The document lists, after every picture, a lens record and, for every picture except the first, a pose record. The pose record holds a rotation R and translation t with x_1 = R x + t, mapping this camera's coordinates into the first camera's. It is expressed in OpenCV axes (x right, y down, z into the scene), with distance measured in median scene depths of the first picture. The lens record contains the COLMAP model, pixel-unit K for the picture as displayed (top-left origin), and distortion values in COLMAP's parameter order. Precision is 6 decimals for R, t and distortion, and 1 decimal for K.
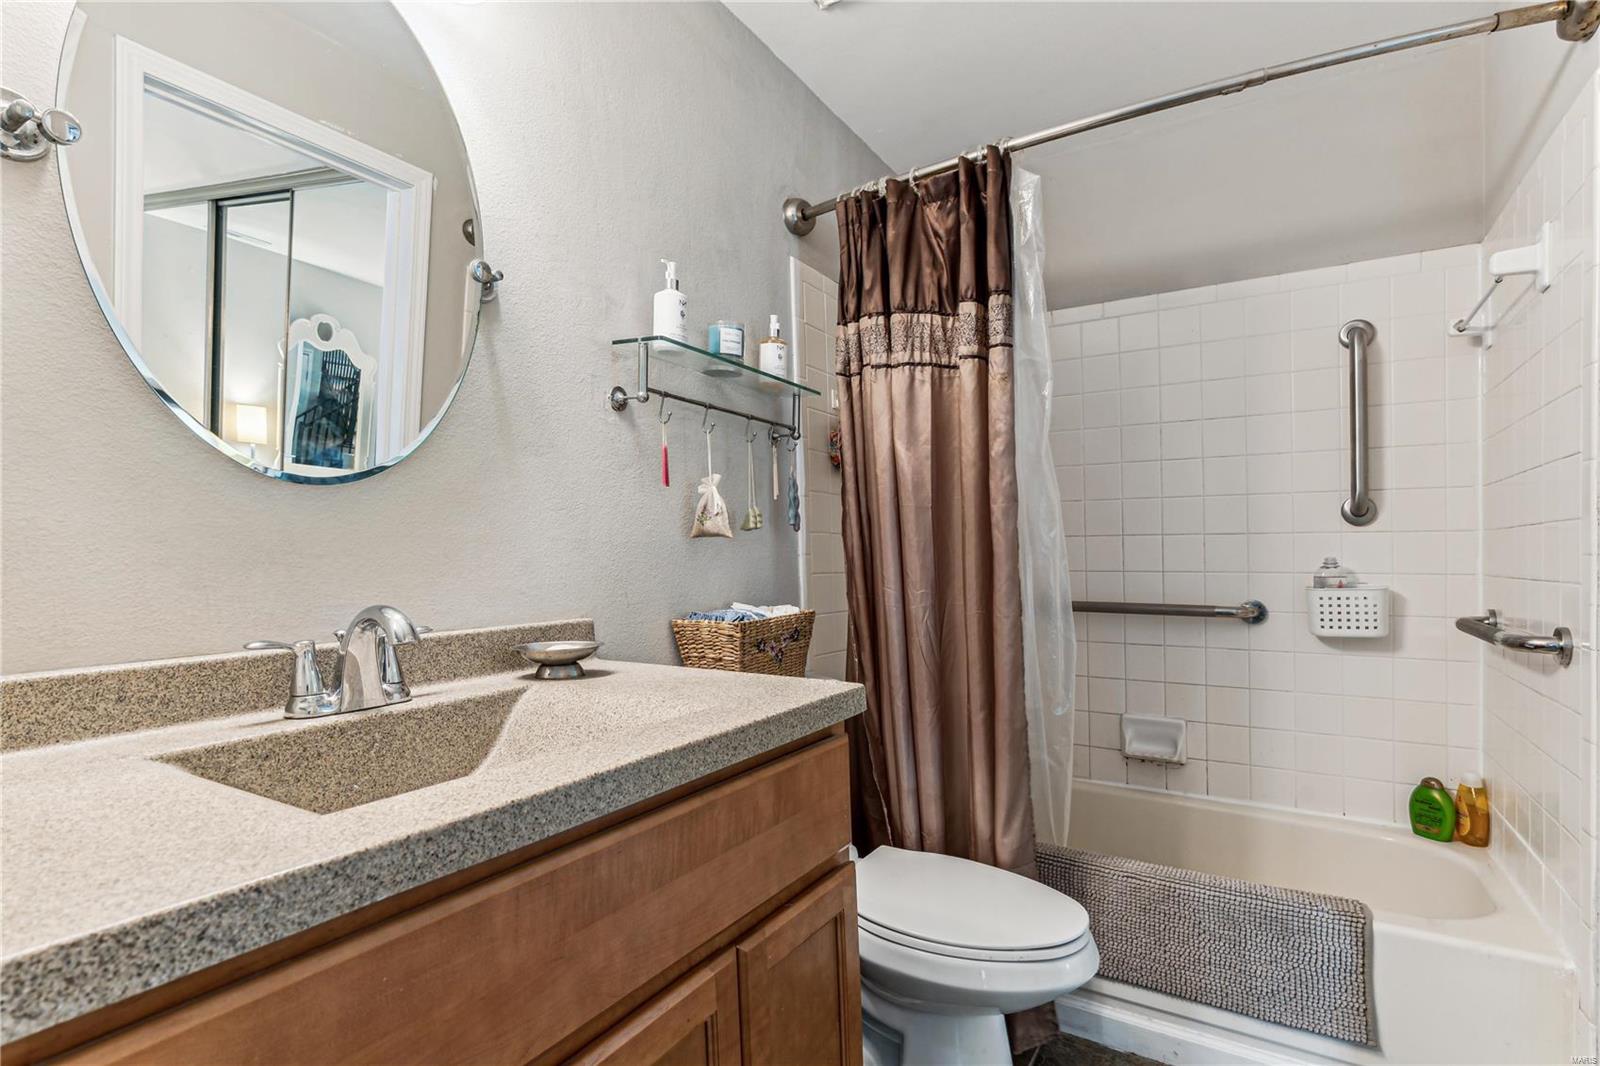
lens RADIAL K [[780.4, 0, 785.8], [0, 780.4, 569.7], [0, 0, 1]] dist [-0.006125, 0.000550]
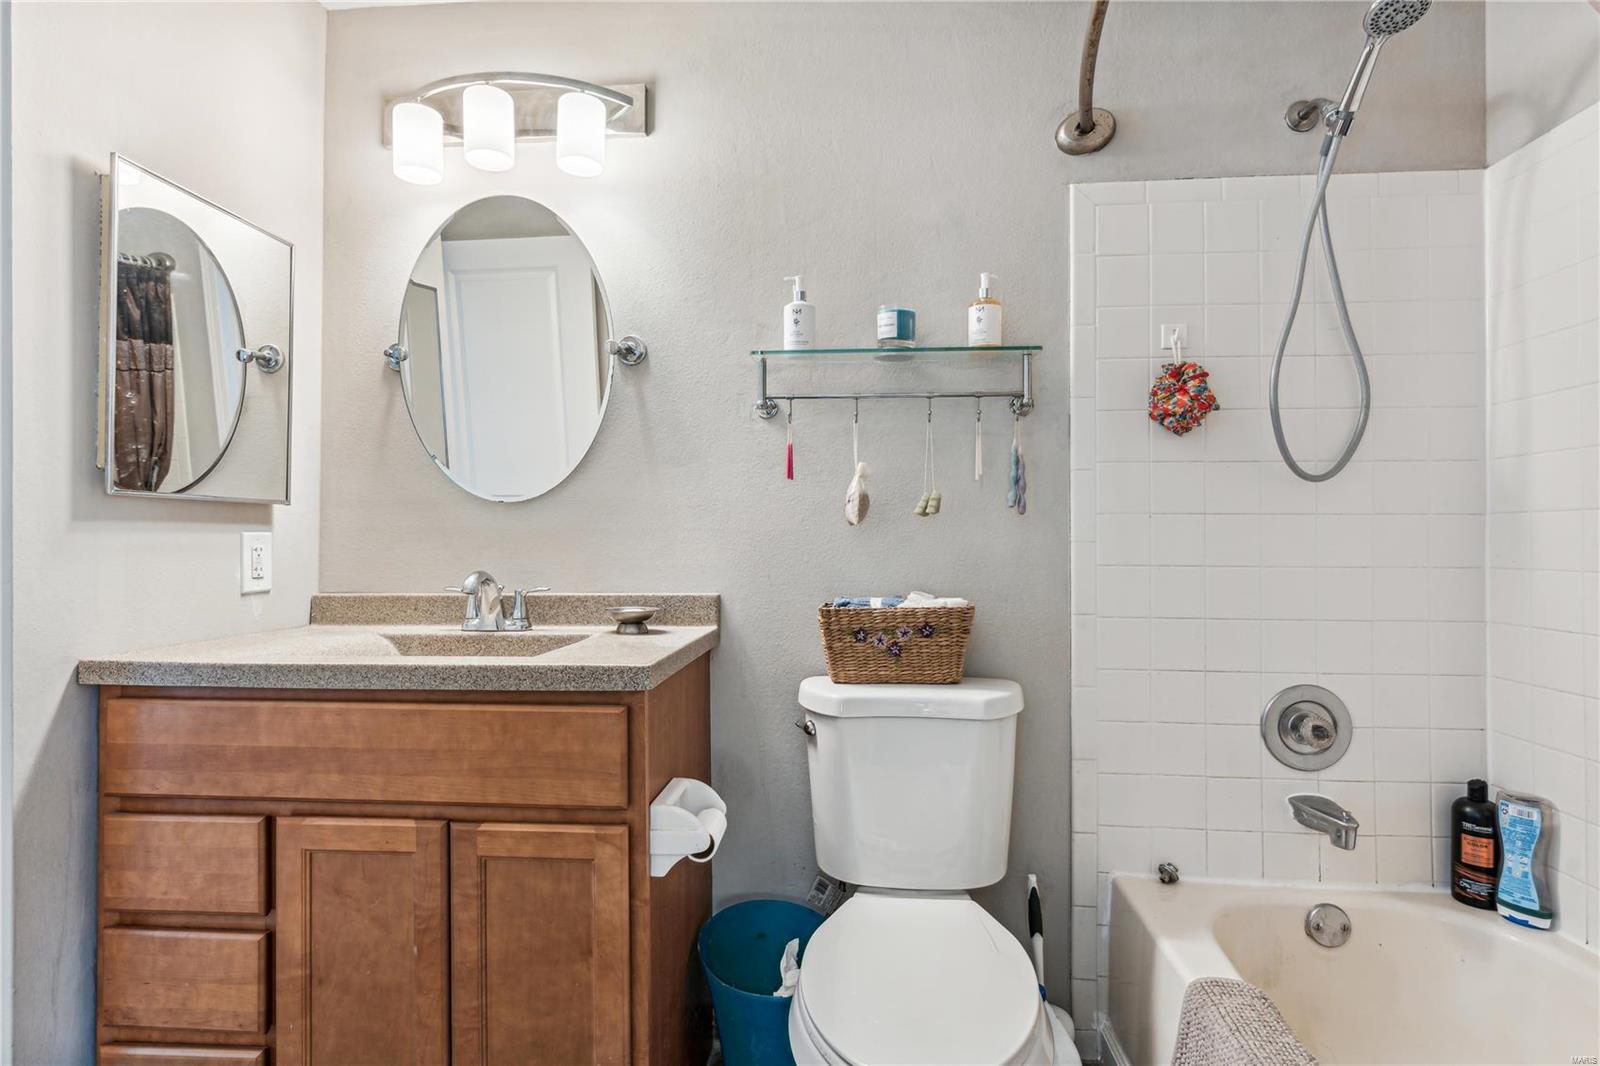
lens RADIAL K [[780.4, 0, 802.5], [0, 780.4, 531.7], [0, 0, 1]] dist [-0.006125, 0.000550]
pose [[0.472761, -0.006413, -0.881168, 1.052821], [-0.015677, 0.999754, -0.015687, -0.020471], [0.881051, 0.021230, 0.472544, 0.626865]]
